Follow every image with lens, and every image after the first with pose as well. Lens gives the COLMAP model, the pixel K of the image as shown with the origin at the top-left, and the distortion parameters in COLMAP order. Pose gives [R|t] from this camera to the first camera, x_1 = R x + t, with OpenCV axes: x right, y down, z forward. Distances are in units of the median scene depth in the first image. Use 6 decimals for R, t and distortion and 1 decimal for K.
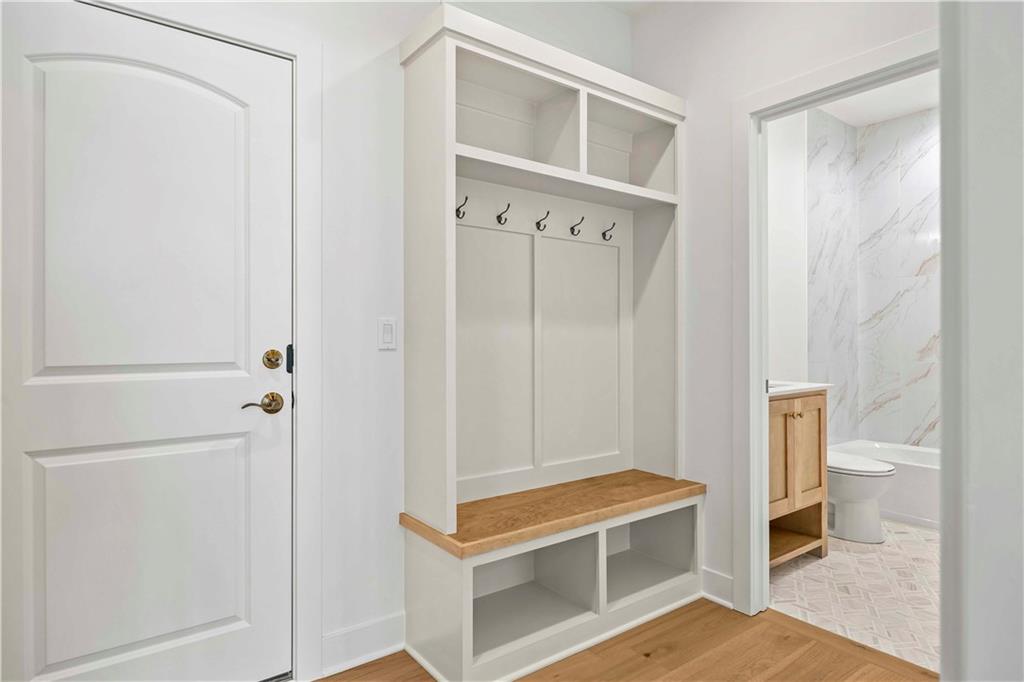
lens RADIAL K [[563.5, 0, 512.4], [0, 563.5, 338.6], [0, 0, 1]] dist [-0.004744, -0.003513]
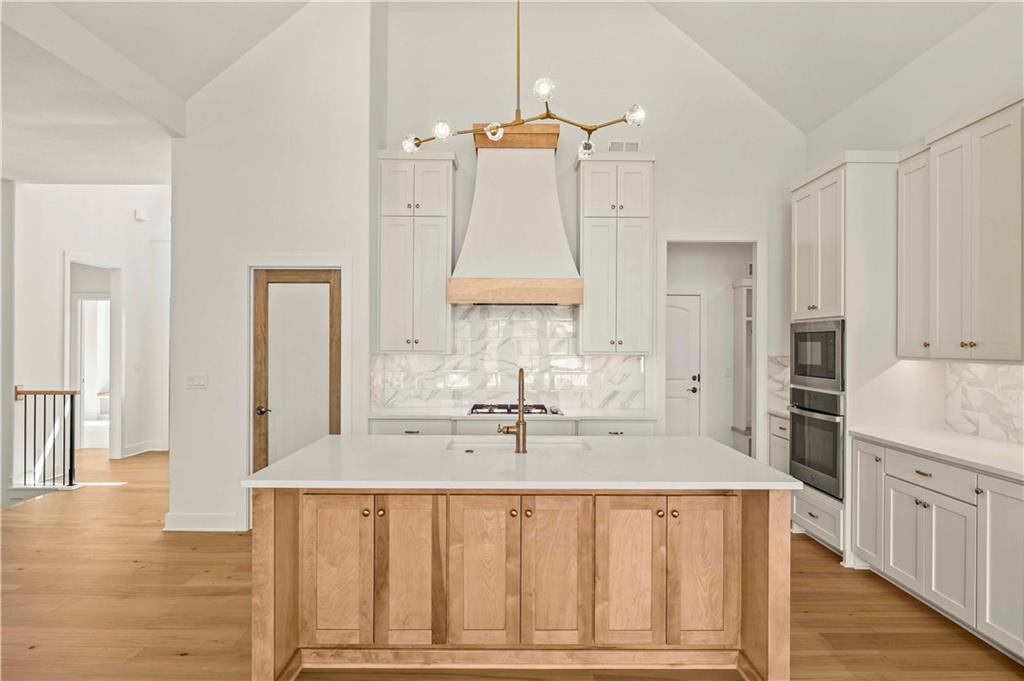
lens RADIAL K [[634.6, 0, 510.2], [0, 634.6, 341.3], [0, 0, 1]] dist [0.000642, -0.002111]
pose [[0.798312, 0.002583, -0.602239, 0.778257], [-0.002091, 0.999997, 0.001517, -0.145549], [0.602241, 0.000049, 0.798314, -2.128314]]
